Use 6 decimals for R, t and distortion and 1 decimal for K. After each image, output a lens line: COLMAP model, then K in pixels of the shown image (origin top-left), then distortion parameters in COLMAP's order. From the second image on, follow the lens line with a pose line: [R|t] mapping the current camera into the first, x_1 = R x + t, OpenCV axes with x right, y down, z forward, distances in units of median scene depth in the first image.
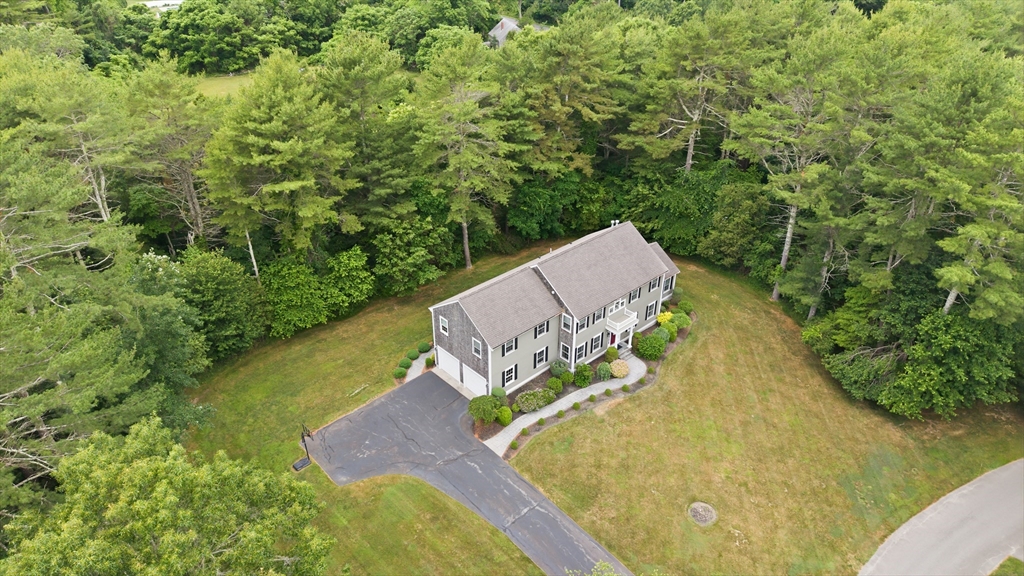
lens RADIAL K [[674.1, 0, 512.0], [0, 674.1, 288.0], [0, 0, 1]] dist [0.118767, -0.184107]
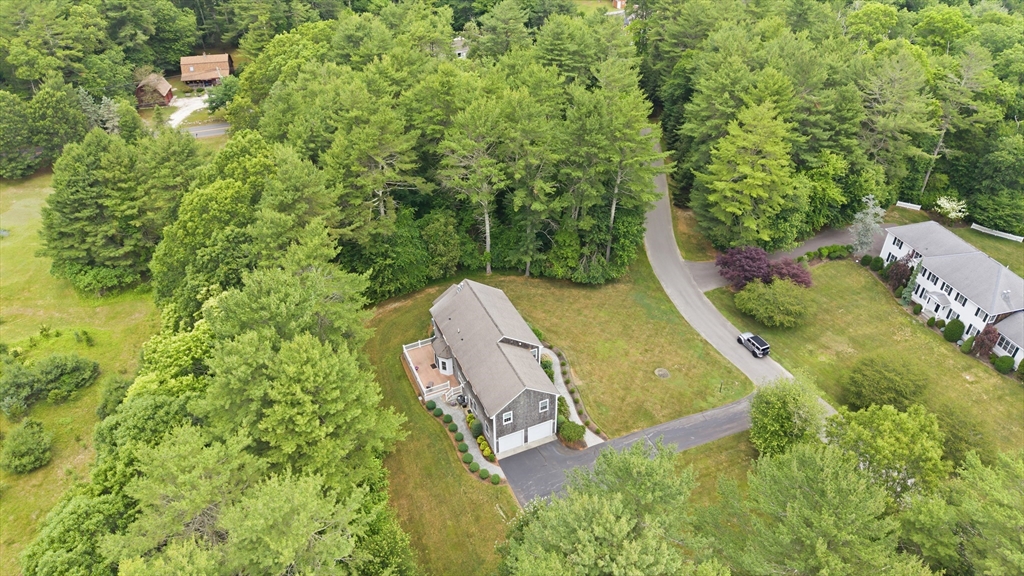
lens RADIAL K [[674.1, 0, 512.0], [0, 674.1, 288.0], [0, 0, 1]] dist [0.118767, -0.184107]
pose [[0.321856, -0.557072, 0.765558, -0.909618], [0.492320, 0.789143, 0.367252, -0.581864], [-0.808721, 0.258698, 0.528248, 0.261072]]
